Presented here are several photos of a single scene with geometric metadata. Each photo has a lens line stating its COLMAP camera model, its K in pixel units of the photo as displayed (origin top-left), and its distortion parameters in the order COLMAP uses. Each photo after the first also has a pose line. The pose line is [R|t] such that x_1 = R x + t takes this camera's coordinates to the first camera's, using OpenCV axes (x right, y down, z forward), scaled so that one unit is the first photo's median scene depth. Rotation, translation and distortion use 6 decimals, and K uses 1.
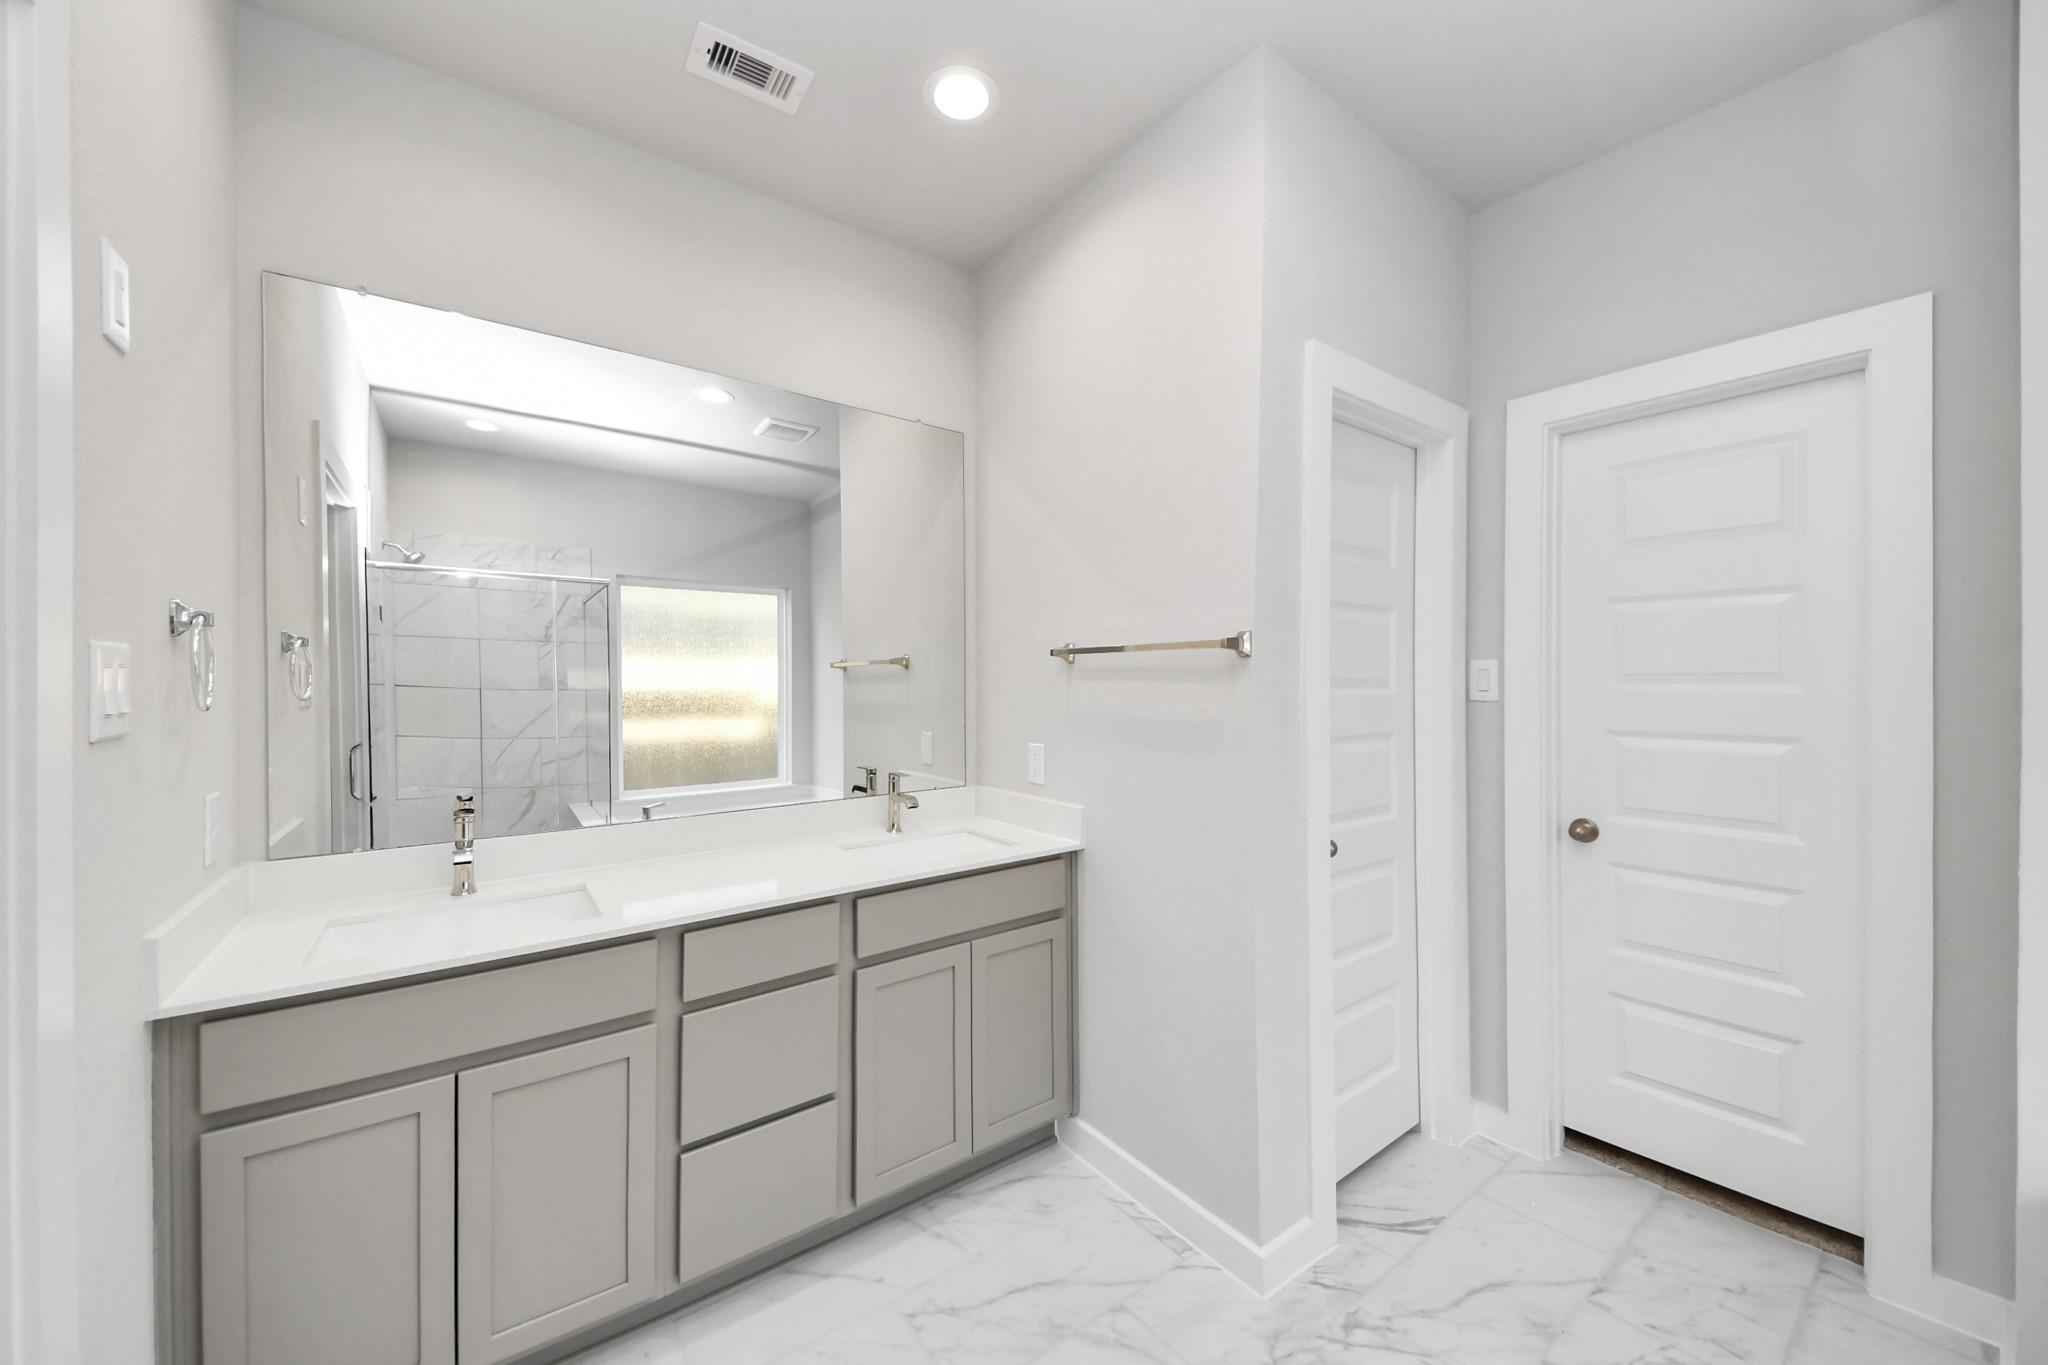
lens RADIAL K [[740.3, 0, 1003.7], [0, 740.3, 685.7], [0, 0, 1]] dist [0.059094, -0.030387]
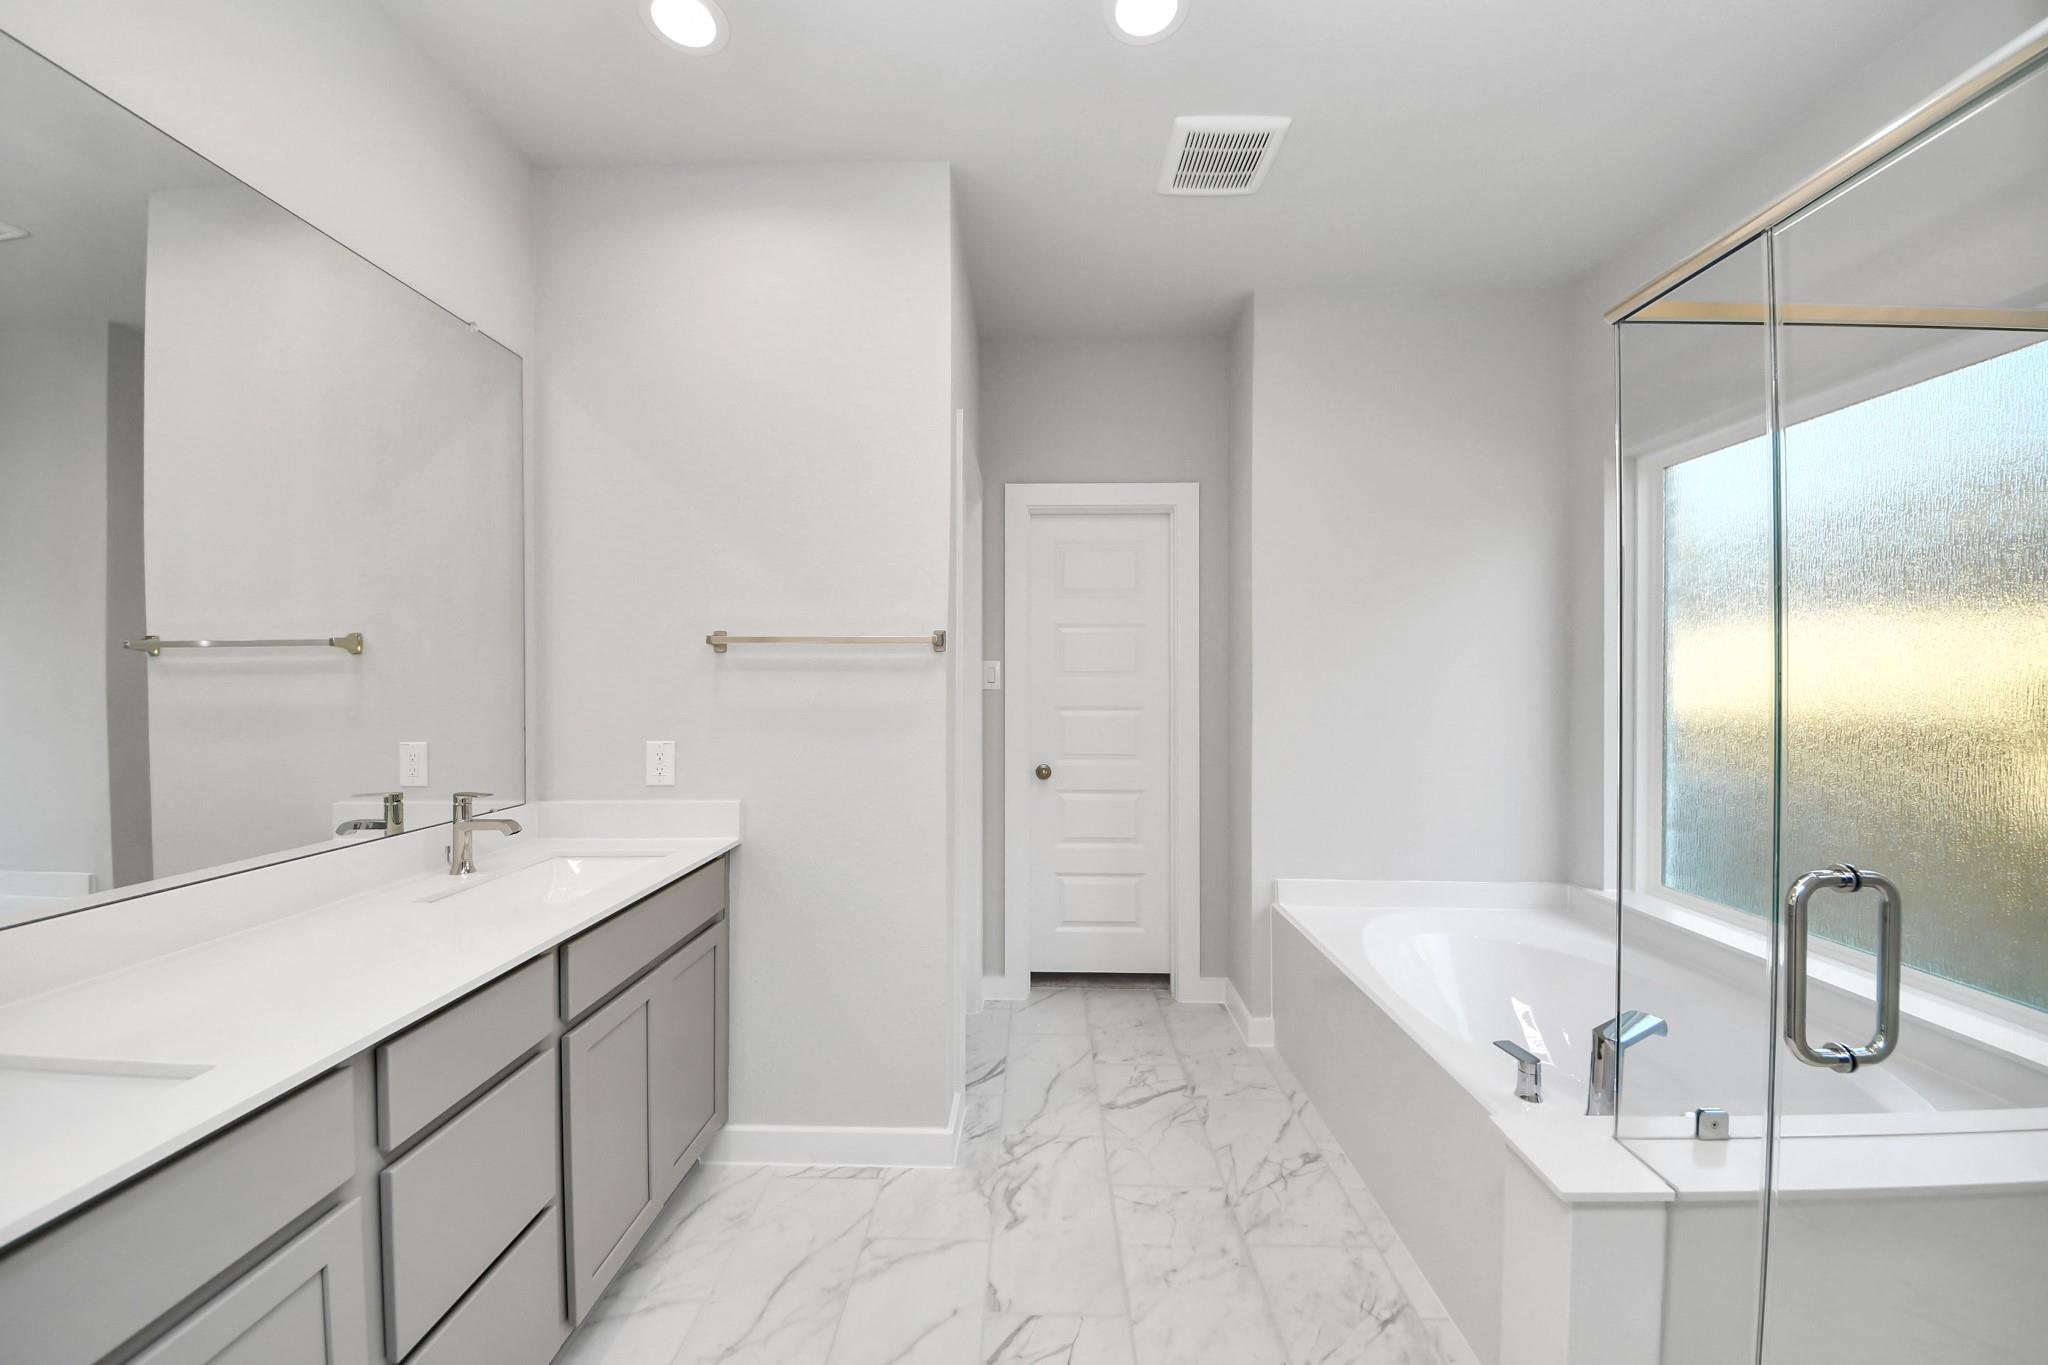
lens RADIAL K [[710.2, 0, 1020.5], [0, 710.2, 663.4], [0, 0, 1]] dist [0.052660, -0.025643]
pose [[0.642348, 0.017391, 0.766216, -0.426673], [0.000151, 0.999740, -0.022818, 0.002457], [-0.766413, 0.014773, 0.642178, 0.112283]]
